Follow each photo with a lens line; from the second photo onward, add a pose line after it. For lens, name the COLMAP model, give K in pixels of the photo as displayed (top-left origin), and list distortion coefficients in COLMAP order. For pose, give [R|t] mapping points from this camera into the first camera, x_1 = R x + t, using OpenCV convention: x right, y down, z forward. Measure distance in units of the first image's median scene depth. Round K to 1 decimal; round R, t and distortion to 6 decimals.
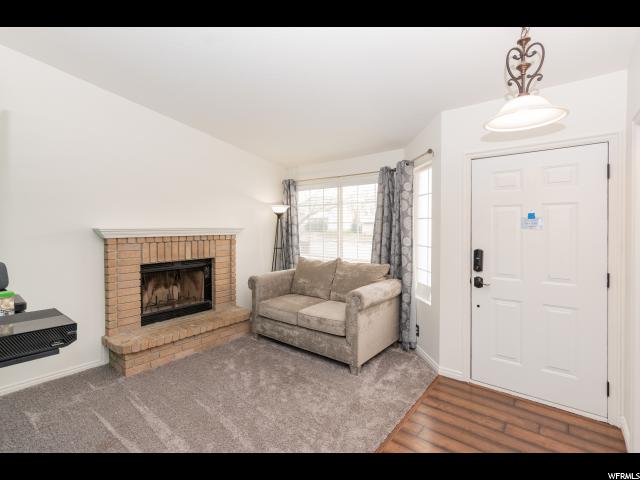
lens RADIAL K [[307.2, 0, 309.4], [0, 307.2, 226.9], [0, 0, 1]] dist [0.002361, -0.000445]
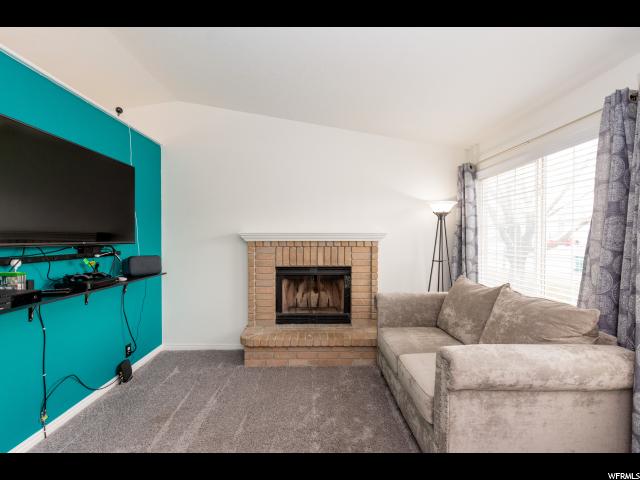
lens RADIAL K [[295.4, 0, 313.4], [0, 295.4, 240.8], [0, 0, 1]] dist [0.000598, -0.001413]
pose [[0.653001, 0.012474, -0.757255, 0.281146], [-0.003459, 0.999903, 0.013489, 0.015689], [0.757350, -0.006189, 0.652980, 0.378142]]
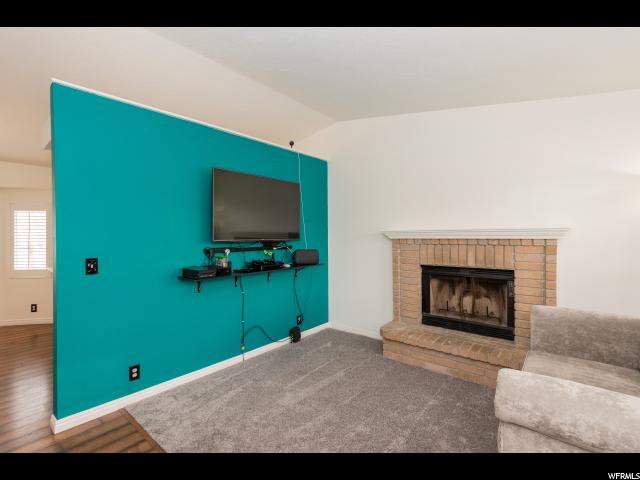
lens RADIAL K [[295.4, 0, 295.5], [0, 295.4, 234.3], [0, 0, 1]] dist [0.000598, -0.001413]
pose [[-0.031340, 0.000791, -0.999508, 0.419027], [0.007283, 0.999973, 0.000563, 0.013353], [0.999482, -0.007261, -0.031345, 0.537919]]
